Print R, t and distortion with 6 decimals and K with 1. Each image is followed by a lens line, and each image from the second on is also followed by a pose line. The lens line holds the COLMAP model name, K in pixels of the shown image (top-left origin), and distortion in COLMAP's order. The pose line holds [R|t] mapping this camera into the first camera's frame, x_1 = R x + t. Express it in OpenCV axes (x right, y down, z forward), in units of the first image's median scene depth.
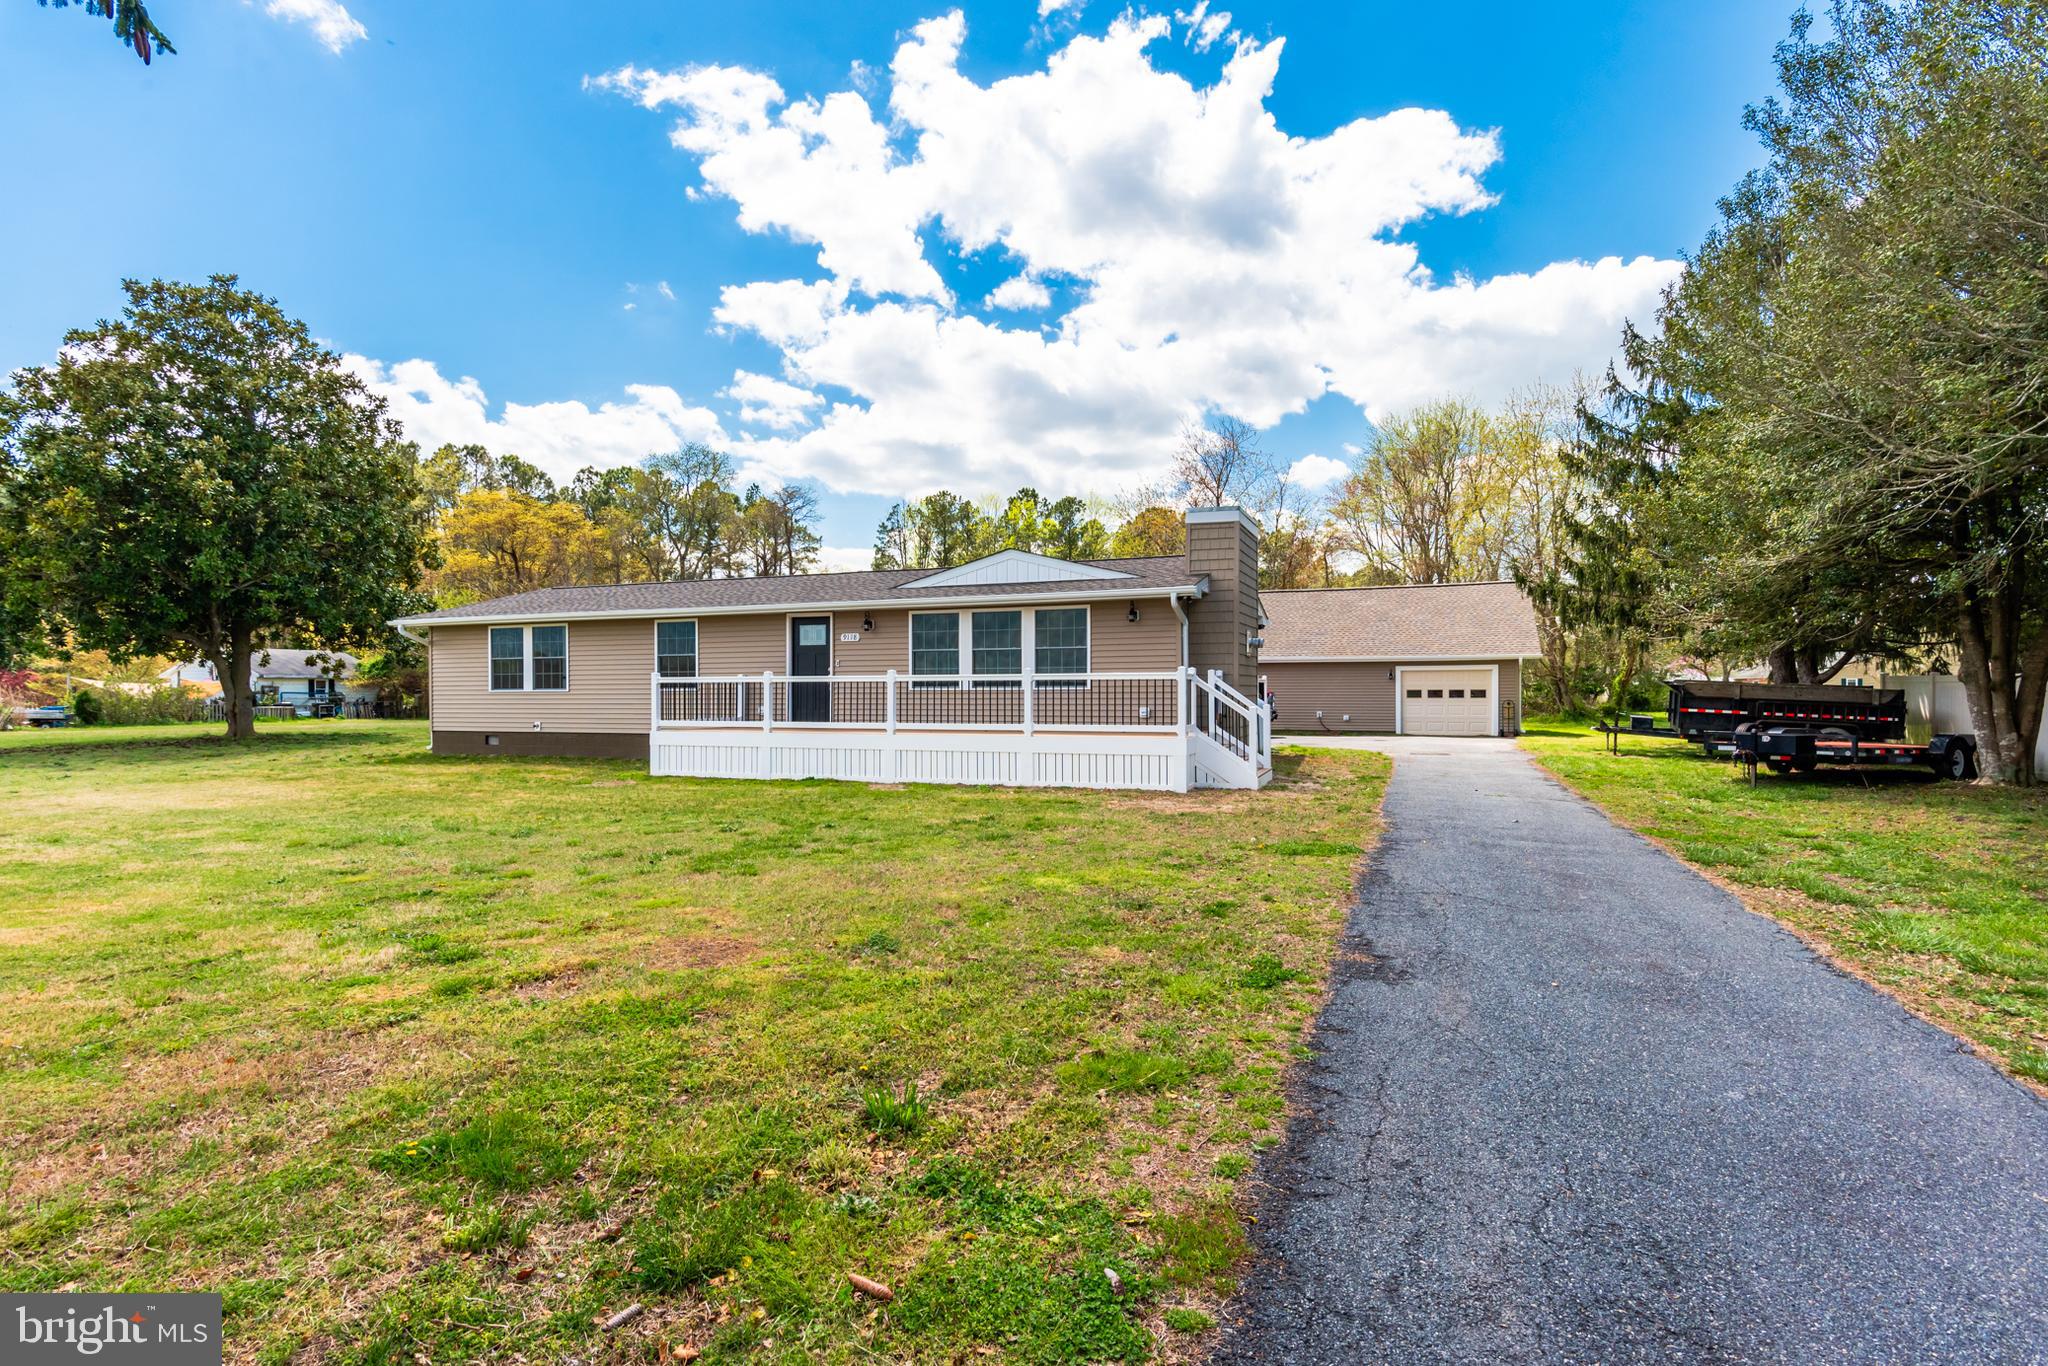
lens RADIAL K [[1010.1, 0, 1021.9], [0, 1010.1, 688.8], [0, 0, 1]] dist [0.000966, -0.000007]
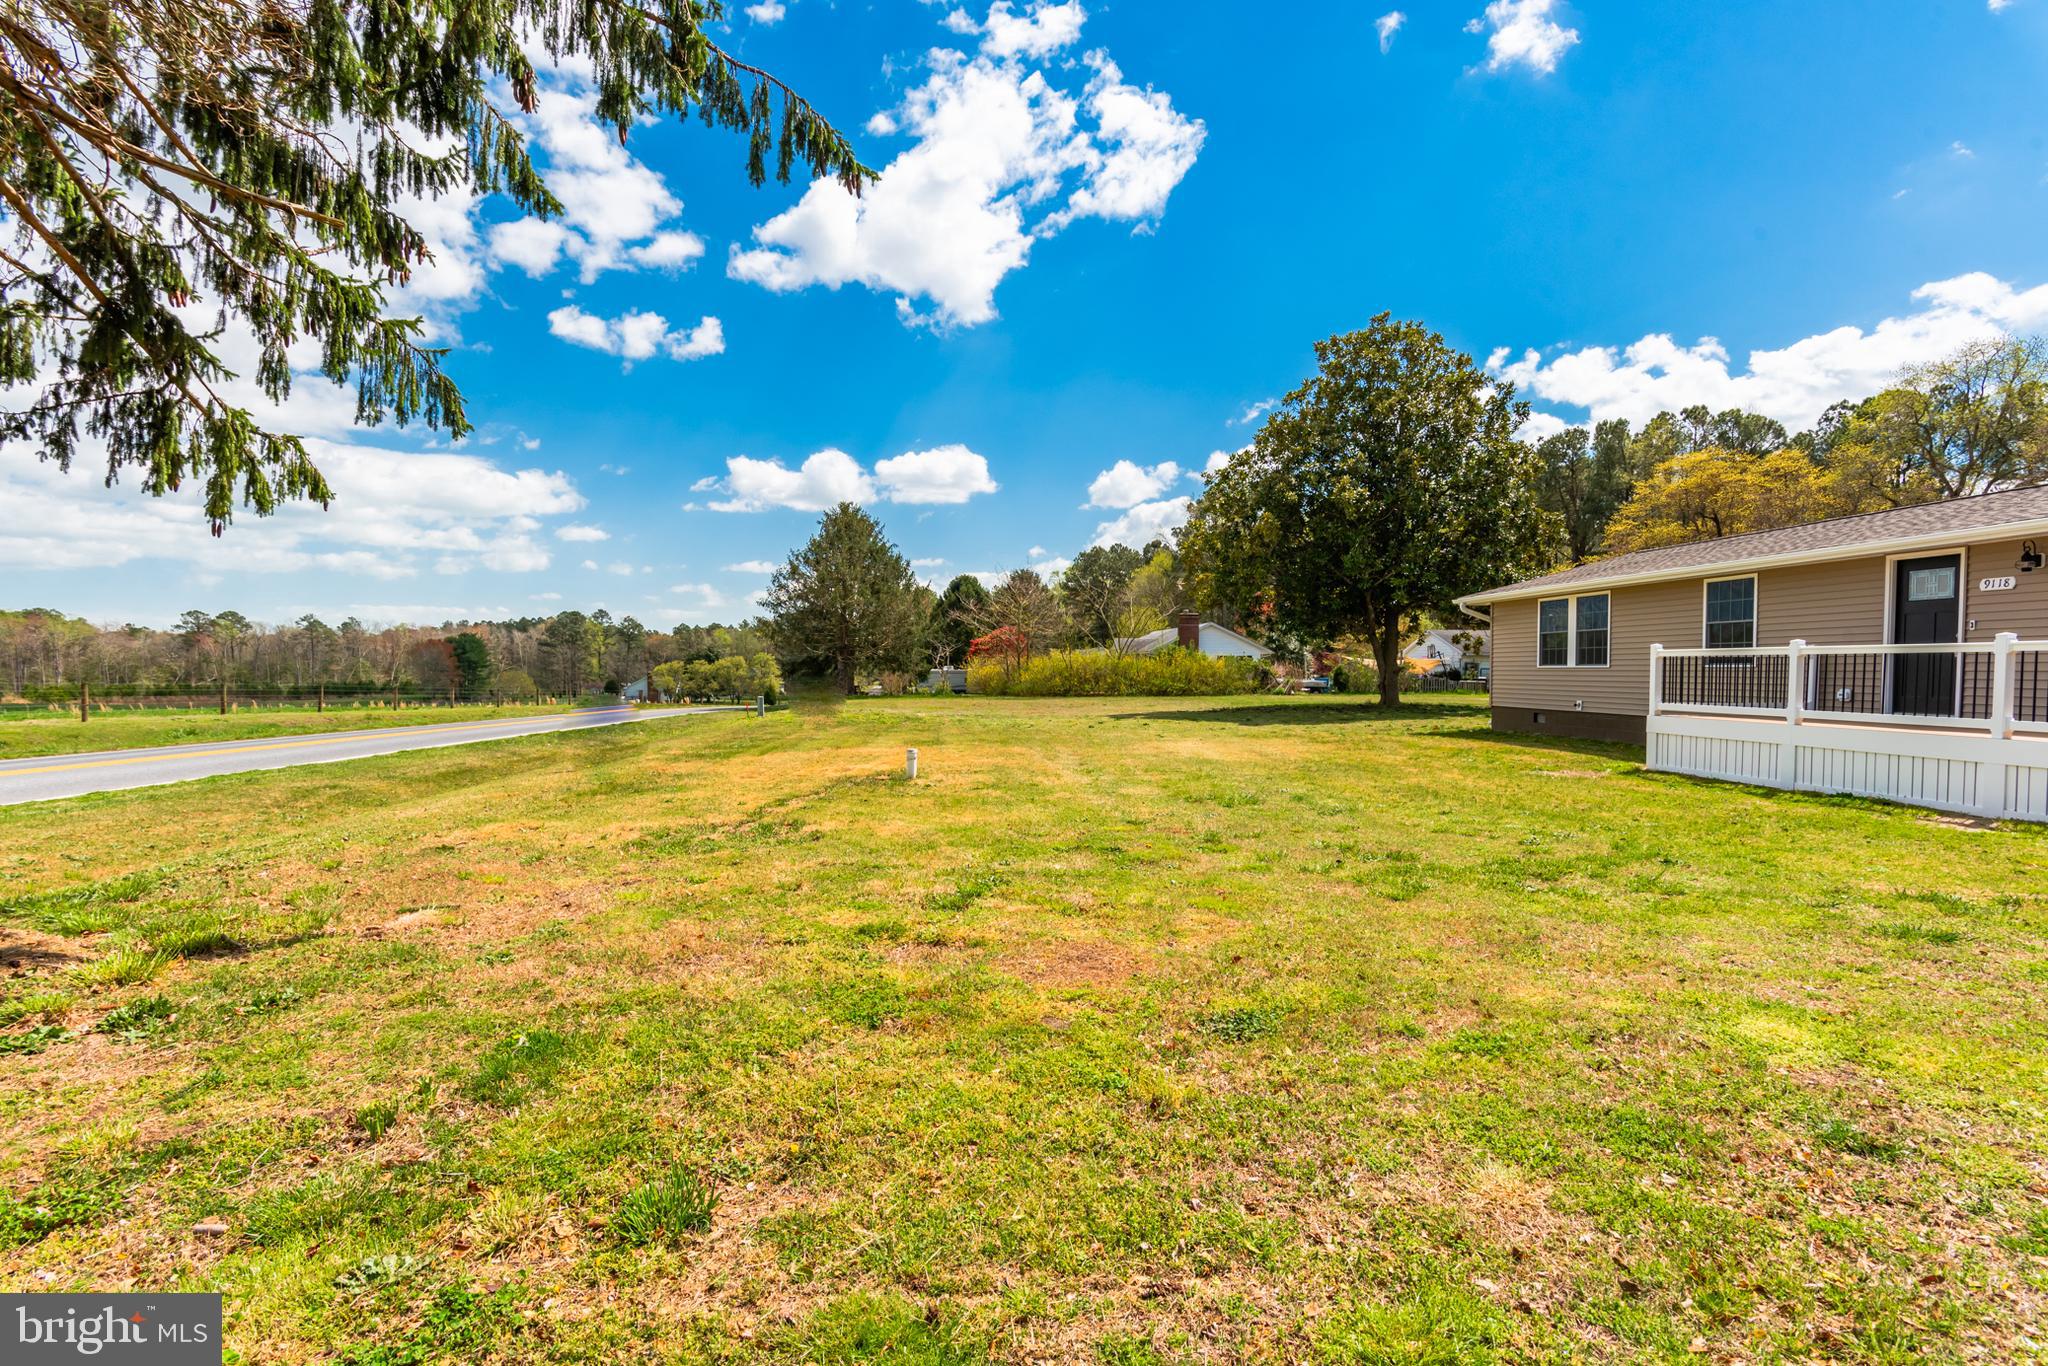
lens RADIAL K [[994.1, 0, 1021.1], [0, 994.1, 692.7], [0, 0, 1]] dist [-0.002517, -0.000014]
pose [[0.442301, 0.026170, -0.896485, 0.115042], [-0.002475, 0.999606, 0.027959, 0.001735], [0.896863, -0.010147, 0.442192, 0.161875]]
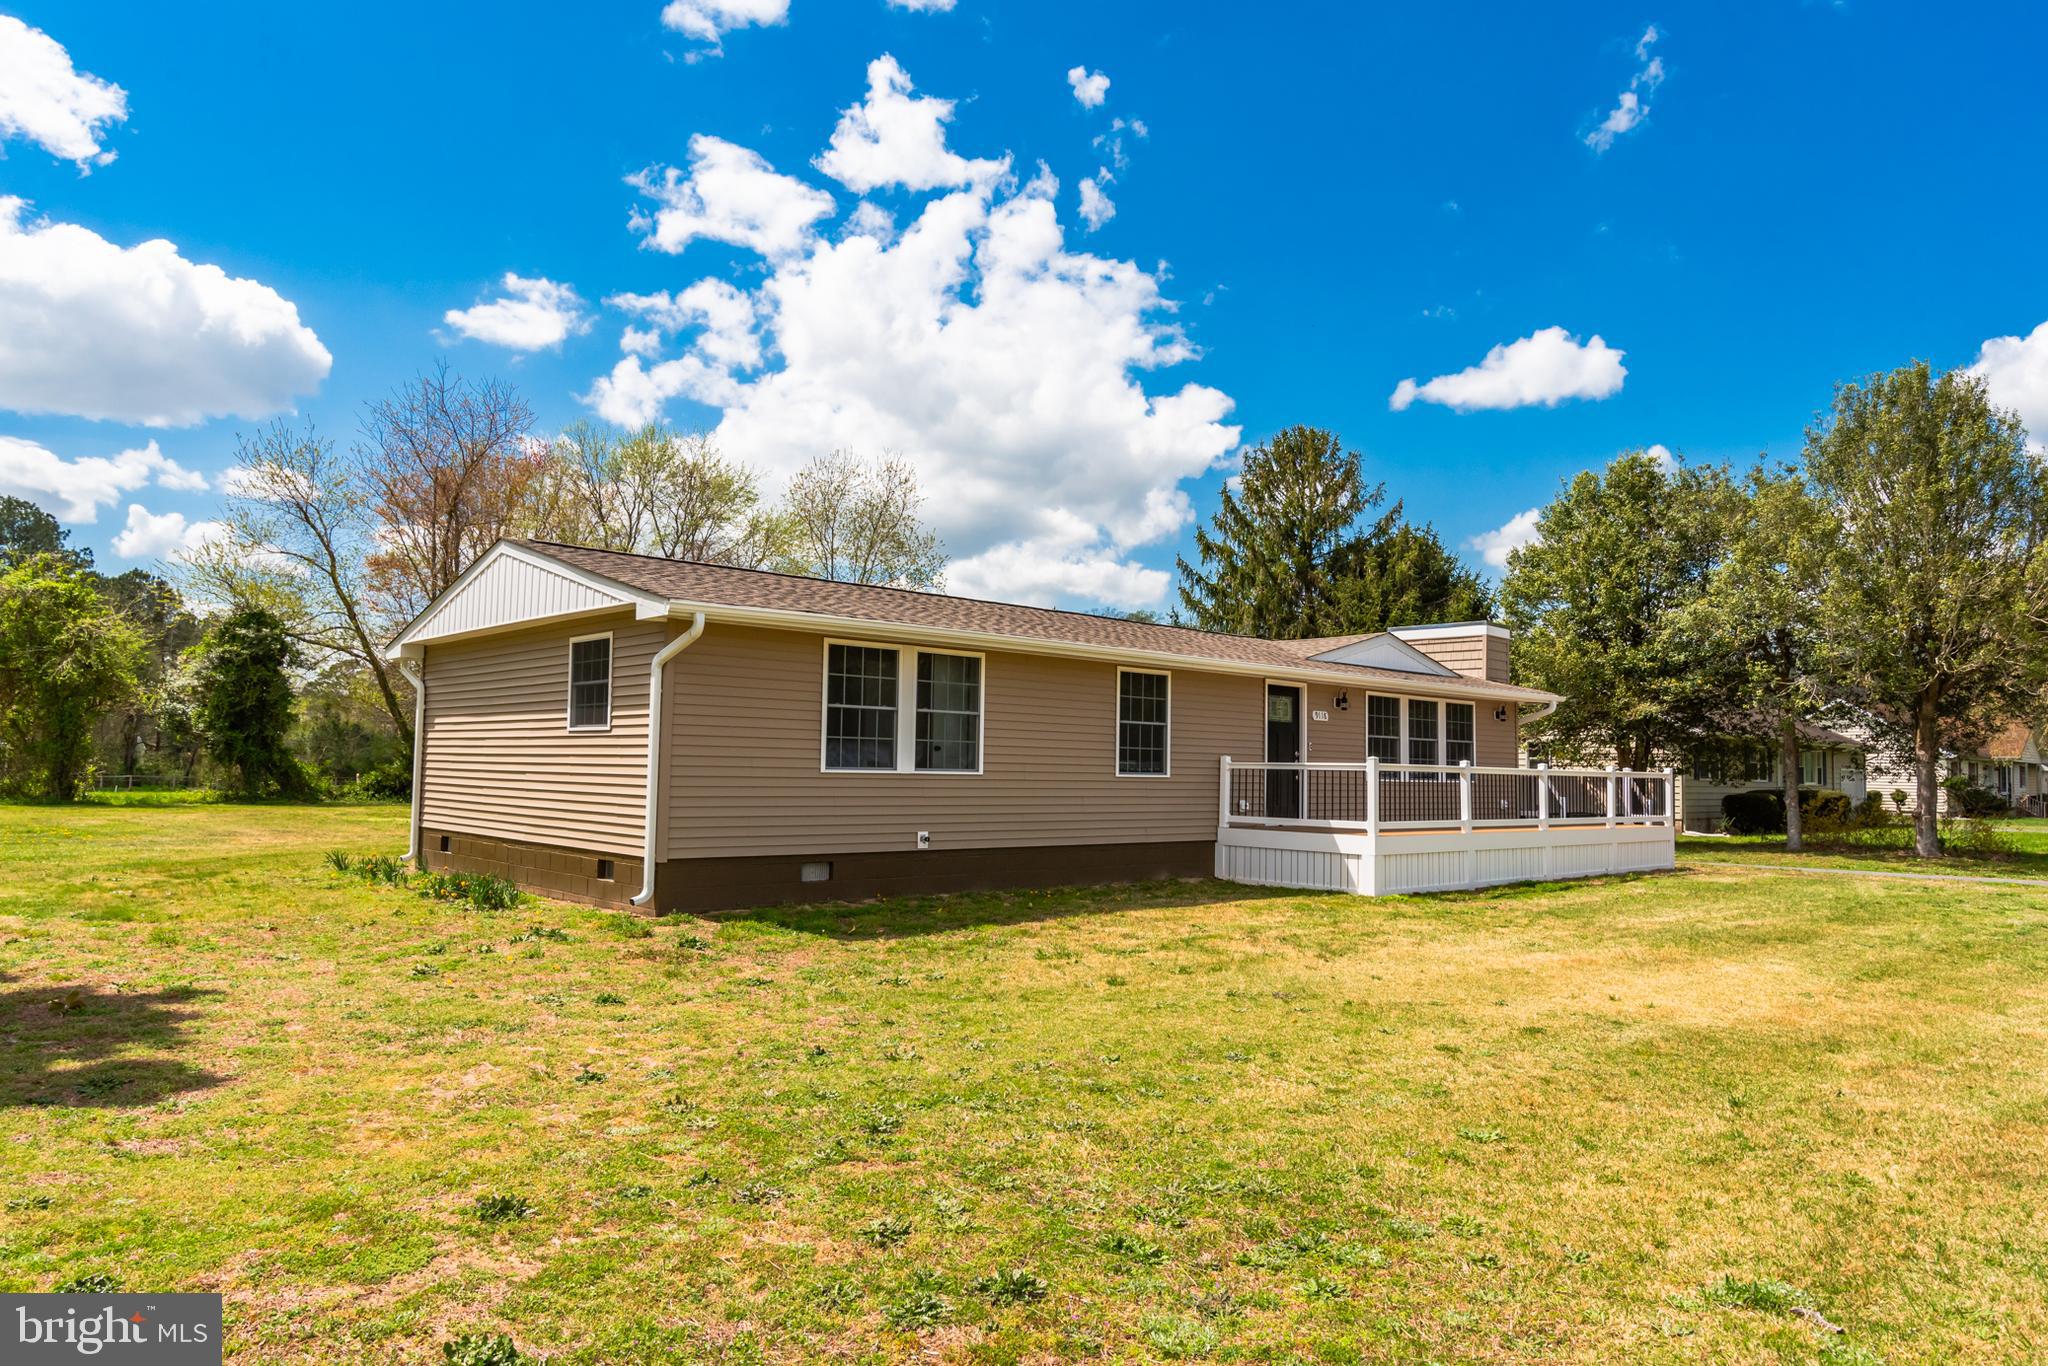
lens RADIAL K [[1344.3, 0, 1024.0], [0, 1344.3, 683.0], [0, 0, 1]] dist [0.000236, 0.000069]
pose [[0.437420, 0.071780, 0.896388, -1.208342], [-0.020837, 0.997351, -0.069696, 0.003662], [-0.899016, 0.011808, 0.437757, 0.705005]]
